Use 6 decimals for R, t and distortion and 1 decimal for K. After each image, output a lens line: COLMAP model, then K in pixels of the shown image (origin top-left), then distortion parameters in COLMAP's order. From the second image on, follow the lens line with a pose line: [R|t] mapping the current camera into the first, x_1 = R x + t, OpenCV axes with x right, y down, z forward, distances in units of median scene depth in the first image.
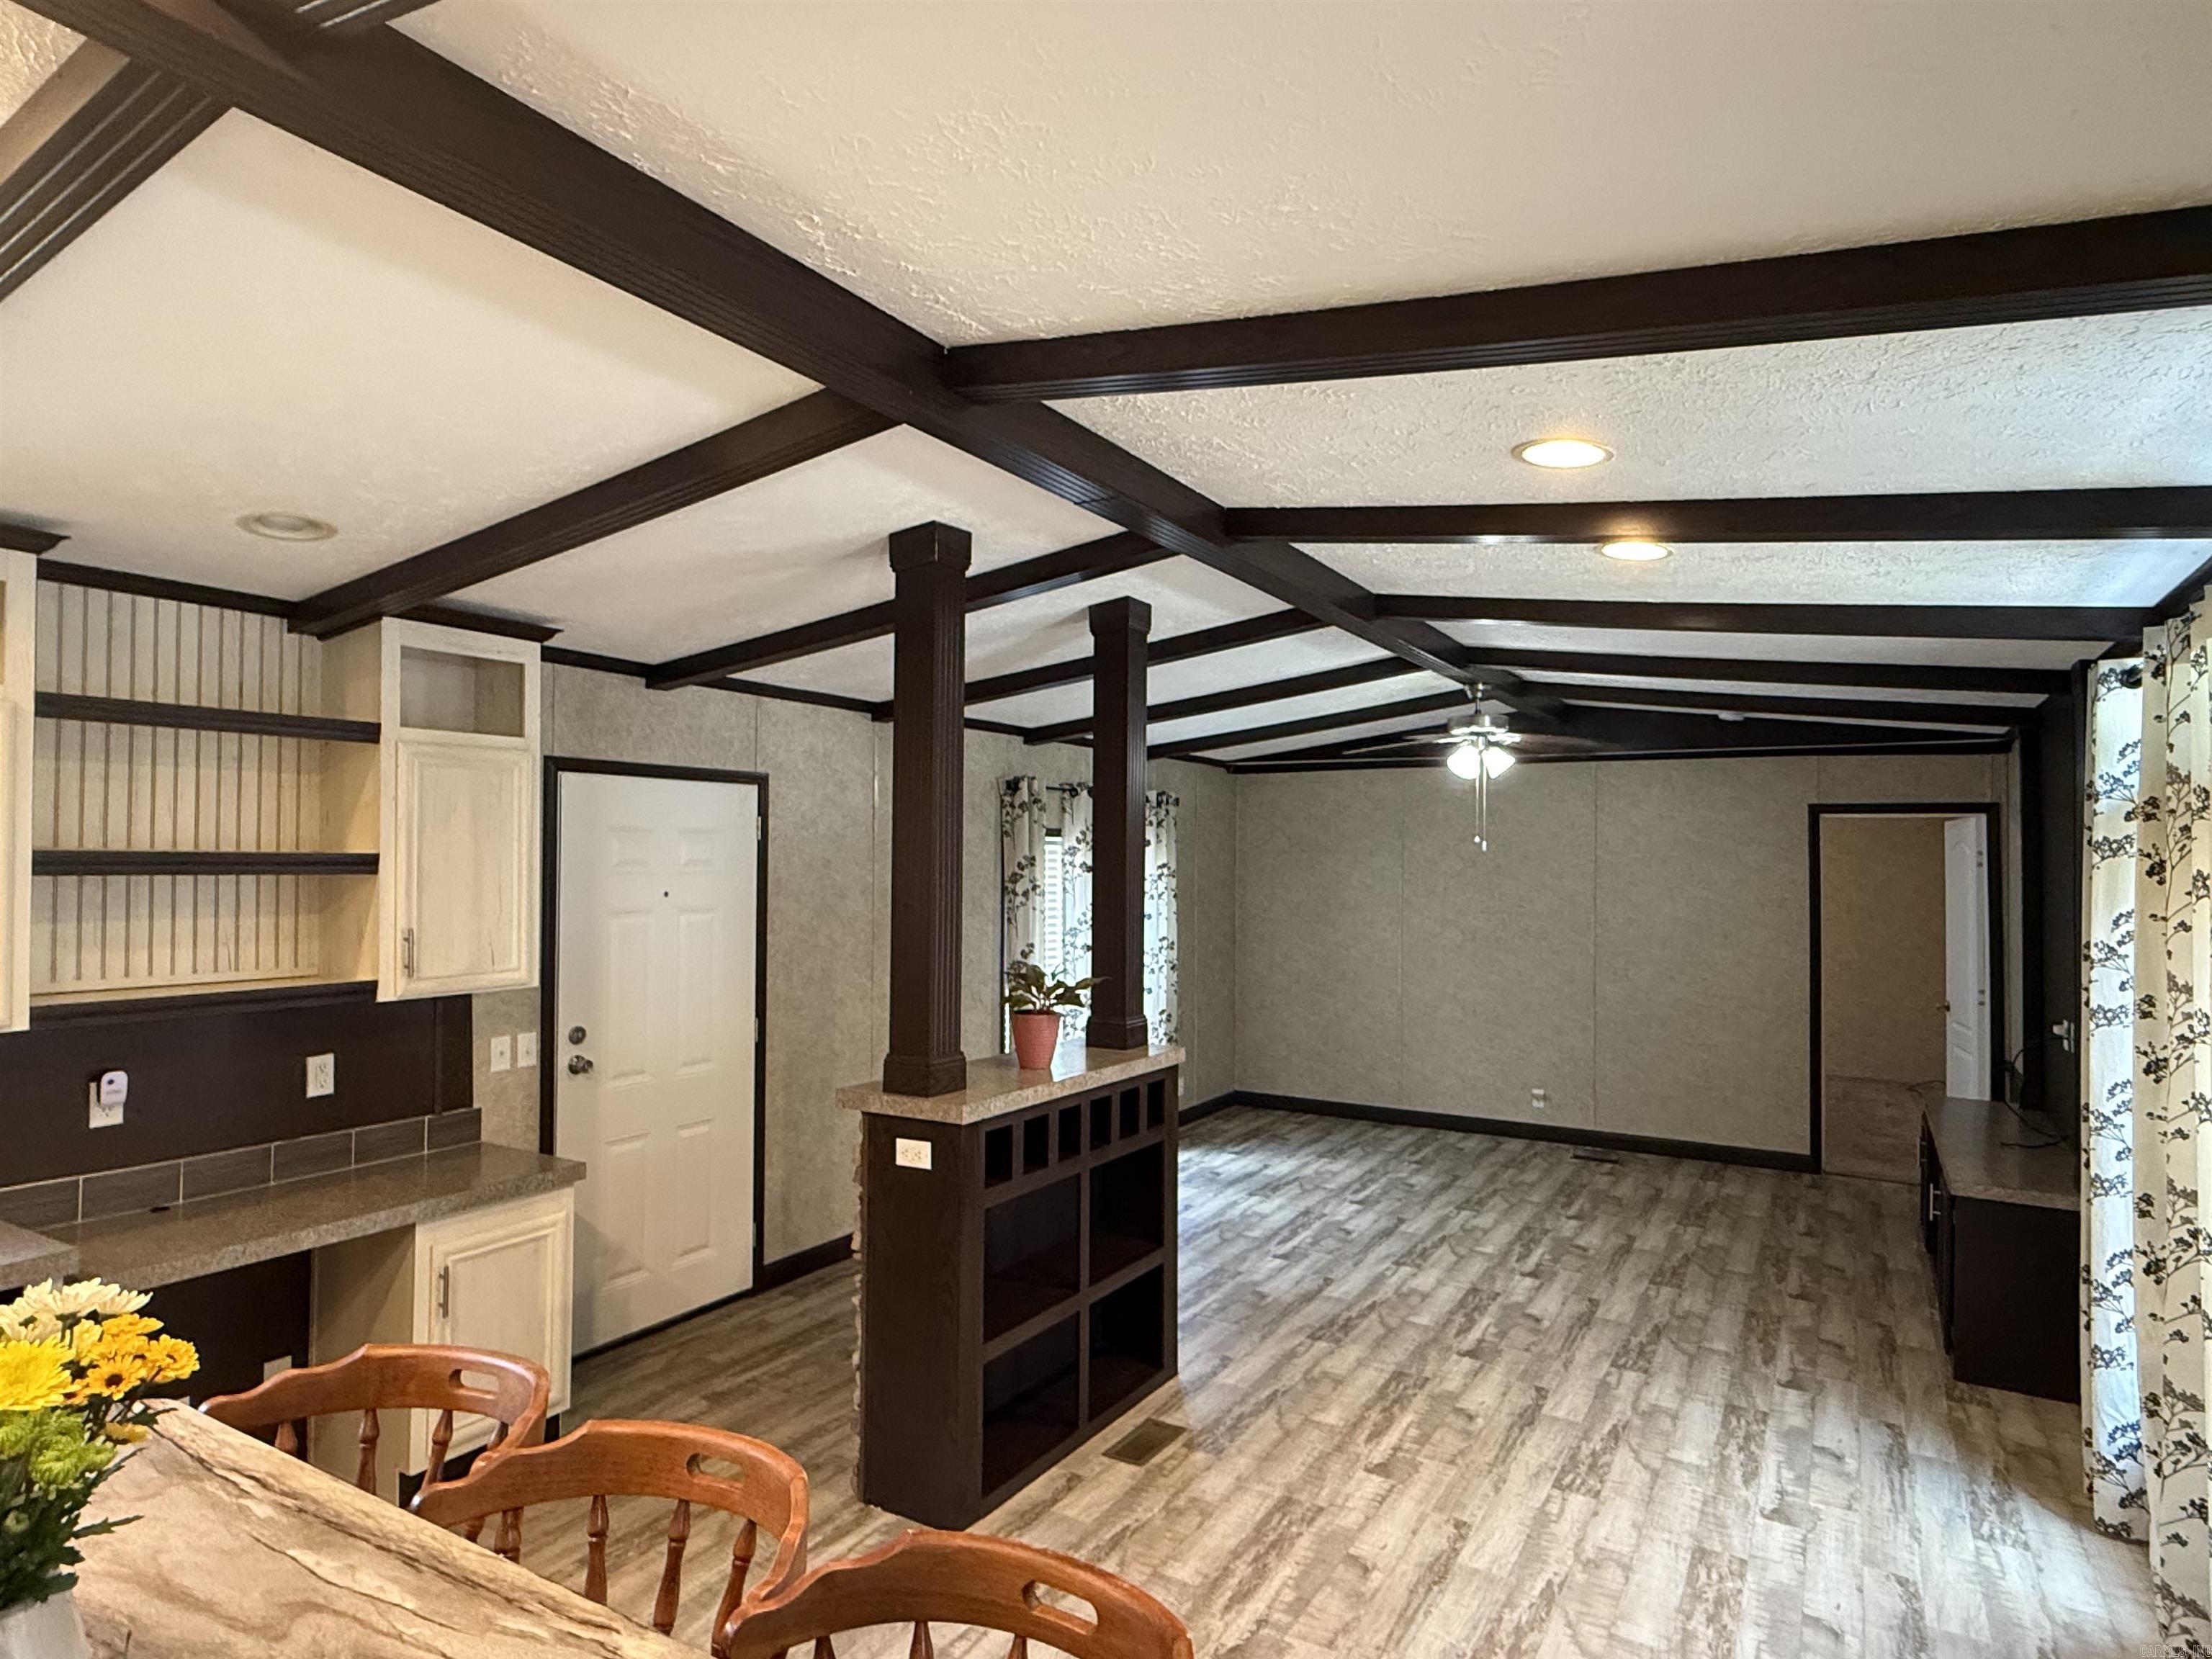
lens RADIAL K [[1237.6, 0, 1097.7], [0, 1237.6, 829.1], [0, 0, 1]] dist [-0.001295, -0.000546]
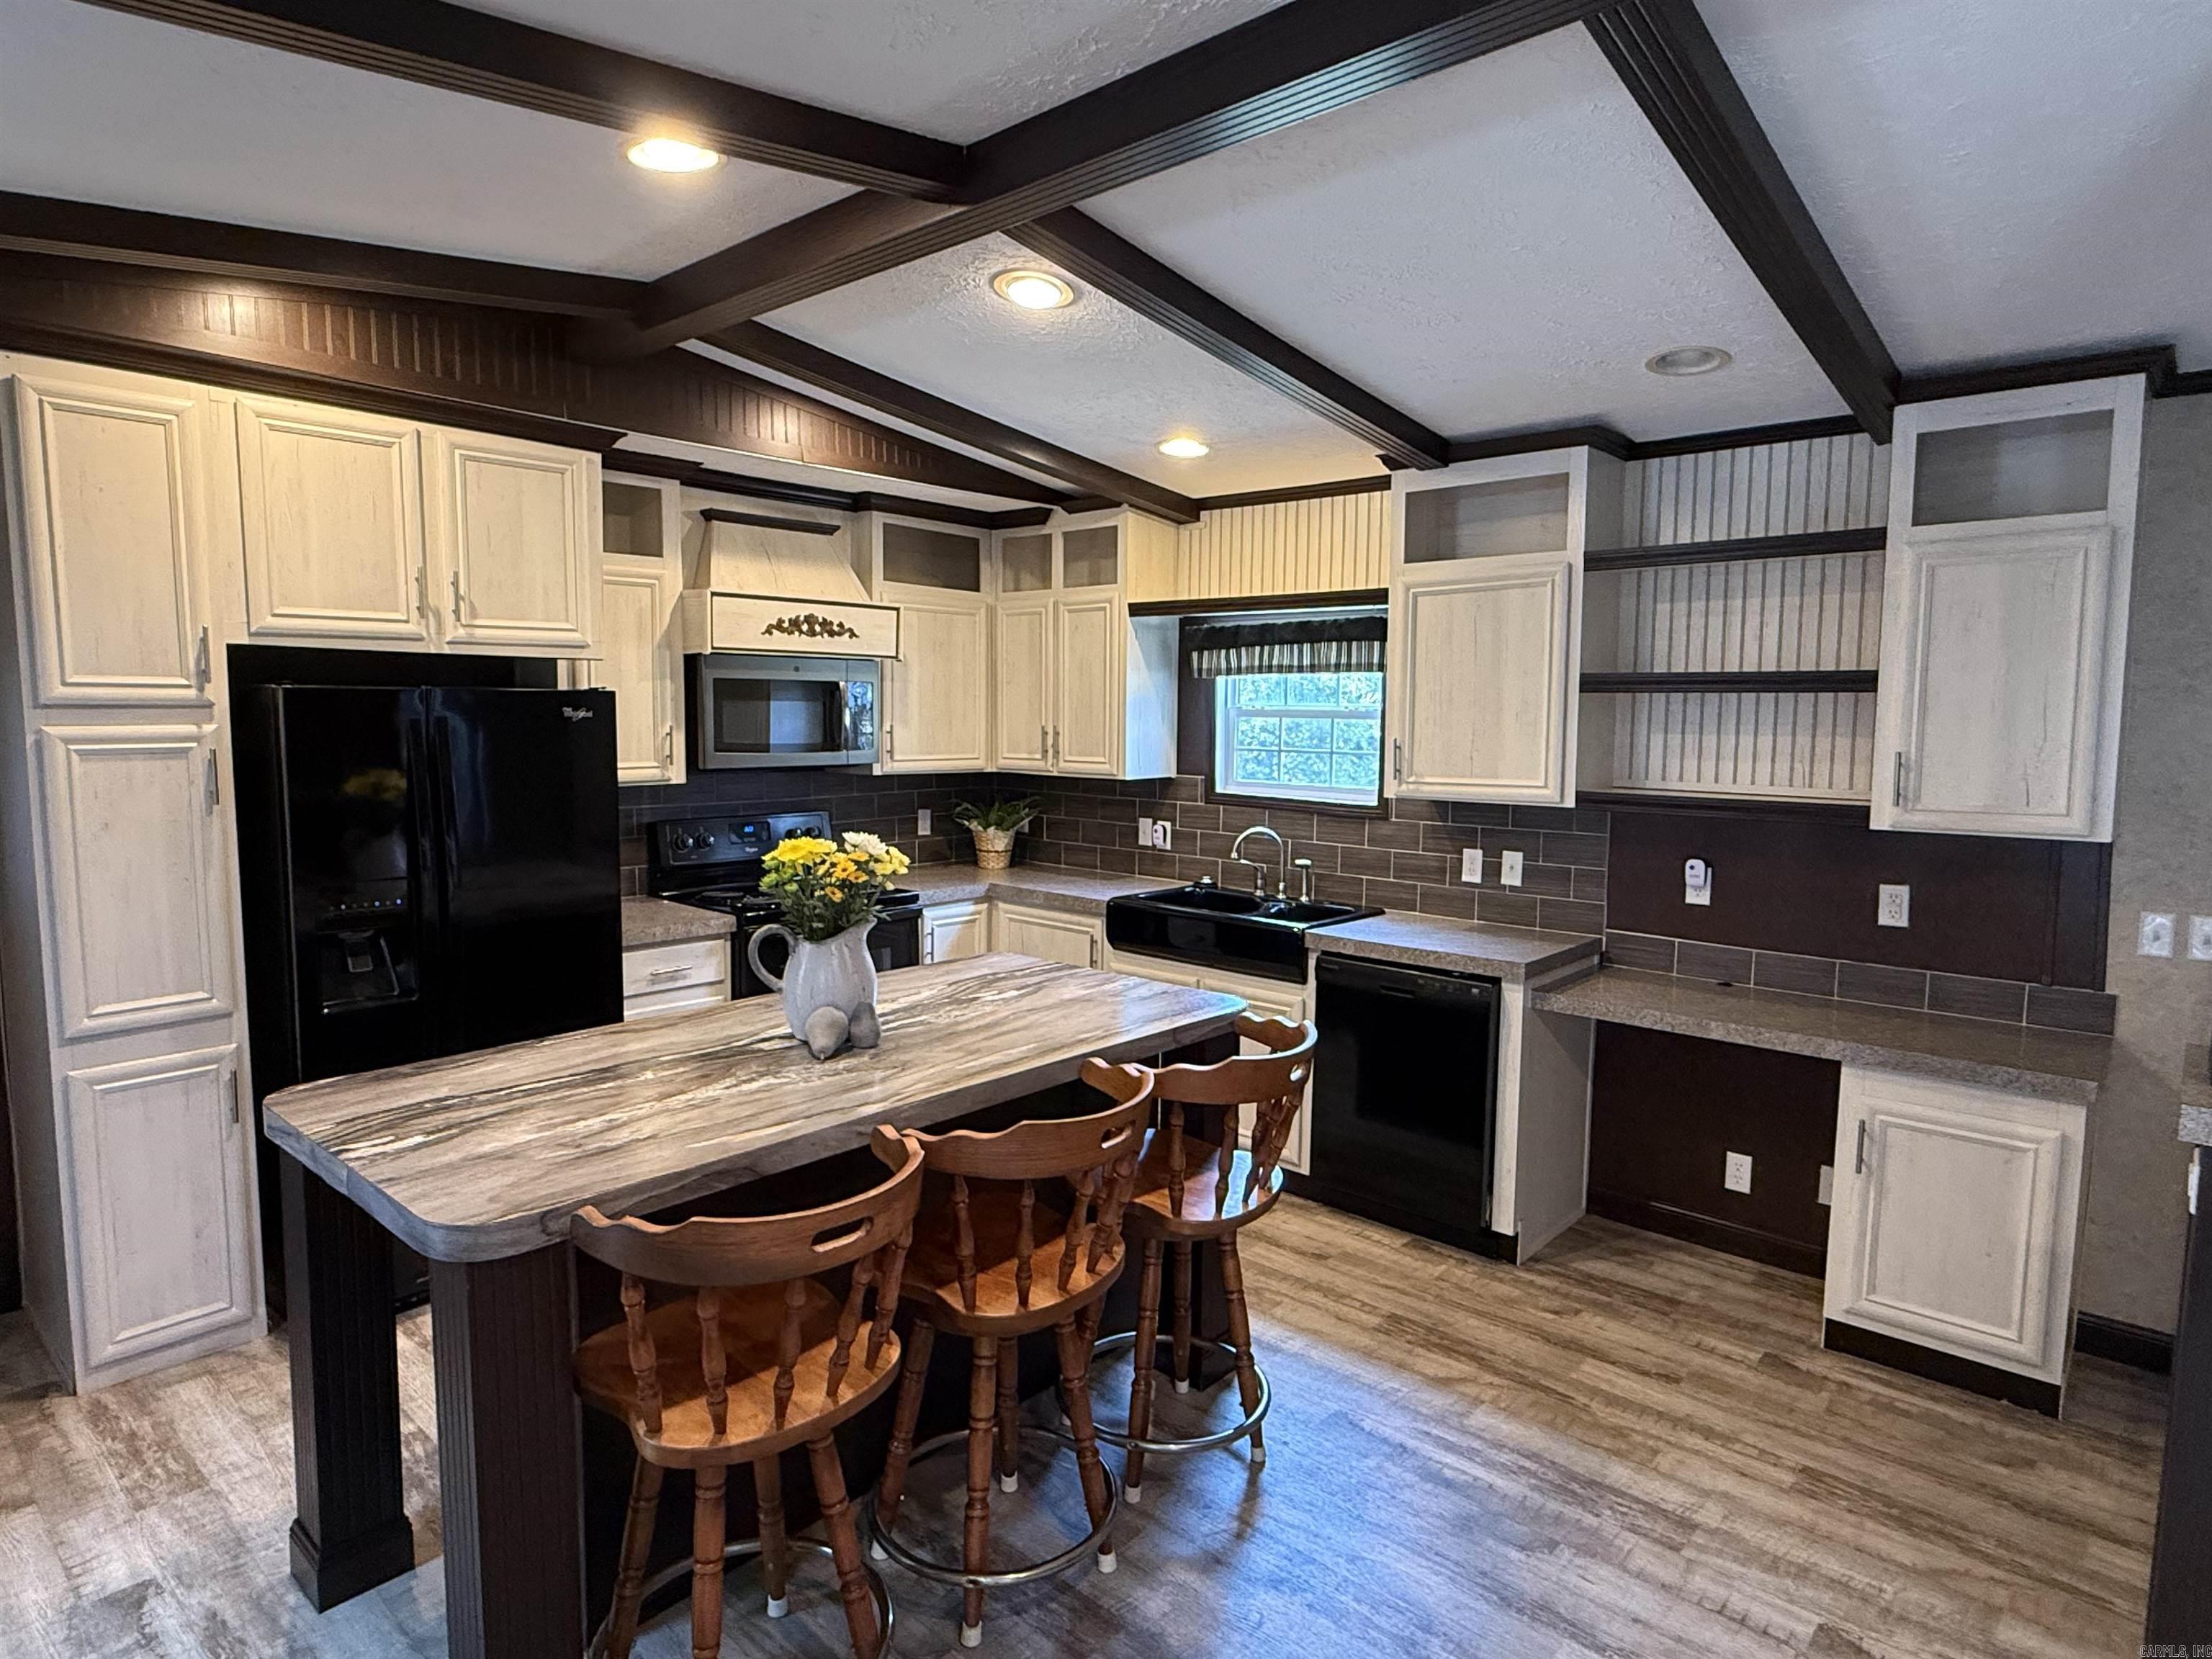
lens RADIAL K [[1237.6, 0, 1097.7], [0, 1237.6, 829.1], [0, 0, 1]] dist [-0.001295, -0.000546]
pose [[-0.196875, 0.086351, -0.976619, 0.455808], [0.015999, 0.996264, 0.084863, 0.051465], [0.980298, 0.001083, -0.197521, 0.619824]]
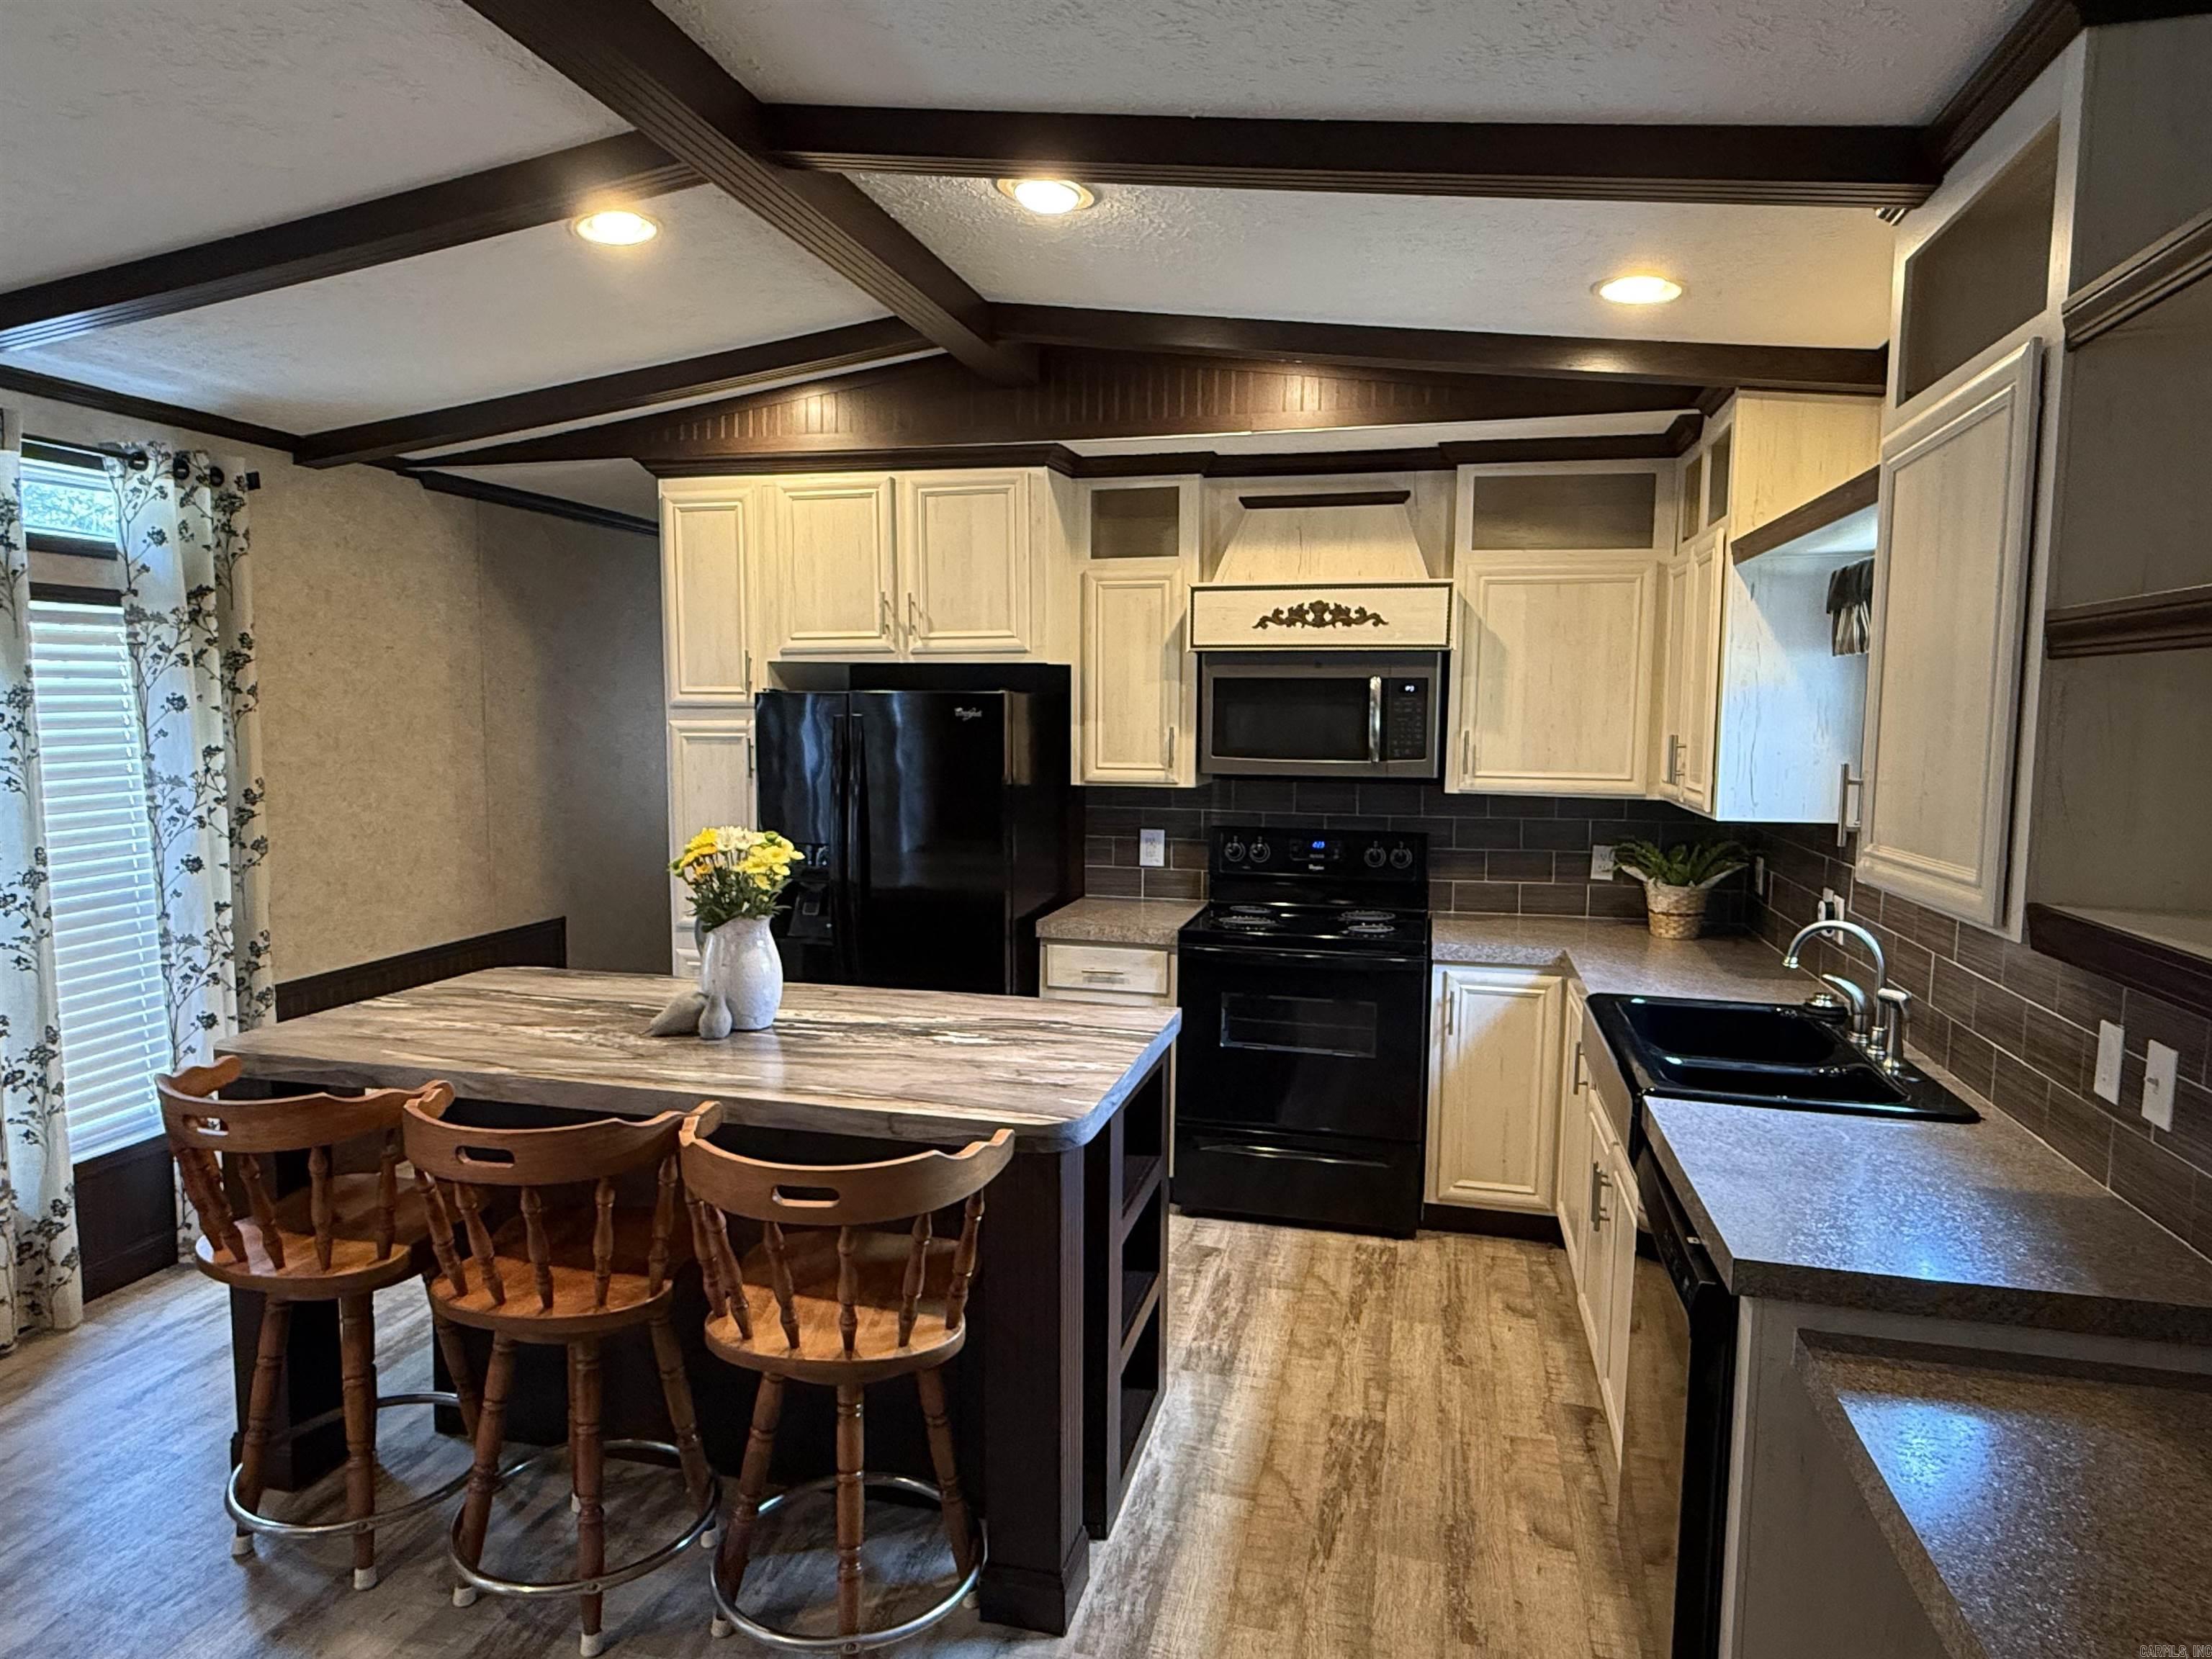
lens RADIAL K [[1281.6, 0, 1102.6], [0, 1281.6, 836.5], [0, 0, 1]] dist [0.016896, 0.000236]
pose [[-0.958877, 0.013431, -0.283505, -0.262490], [-0.006377, 0.997608, 0.068829, 0.067030], [0.283751, 0.067806, -0.956498, 1.153359]]
